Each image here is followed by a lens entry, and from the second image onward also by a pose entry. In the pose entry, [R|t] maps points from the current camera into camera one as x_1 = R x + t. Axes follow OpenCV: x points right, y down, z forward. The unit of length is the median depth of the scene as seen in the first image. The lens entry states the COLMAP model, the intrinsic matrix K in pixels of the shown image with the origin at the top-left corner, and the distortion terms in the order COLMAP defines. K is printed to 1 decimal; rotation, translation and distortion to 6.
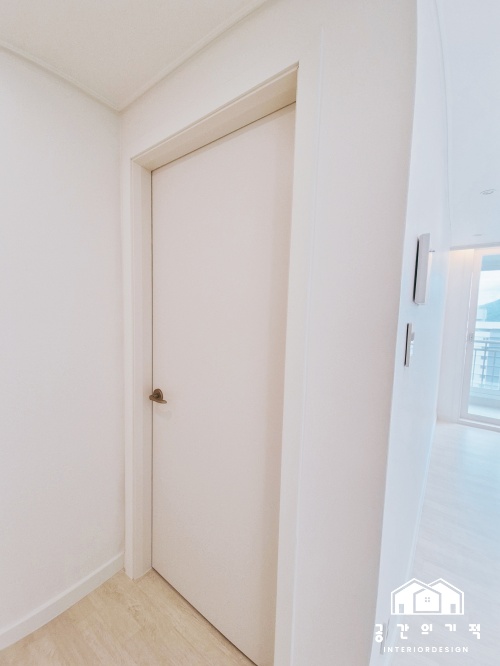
lens RADIAL K [[267.1, 0, 250.0], [0, 267.1, 333.0], [0, 0, 1]] dist [-0.000084, -0.014623]
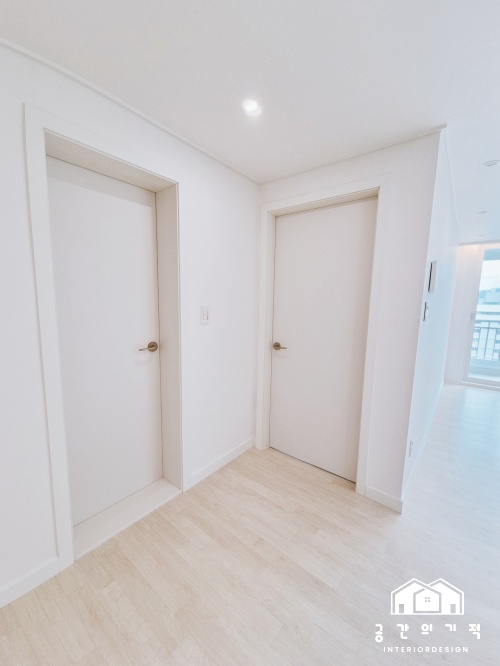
lens RADIAL K [[270.6, 0, 232.3], [0, 270.6, 335.3], [0, 0, 1]] dist [-0.056752, -0.000088]
pose [[0.996125, -0.001527, -0.087931, -0.471842], [0.006426, 0.998440, 0.055464, 0.063050], [0.087709, -0.055814, 0.994581, -0.752758]]
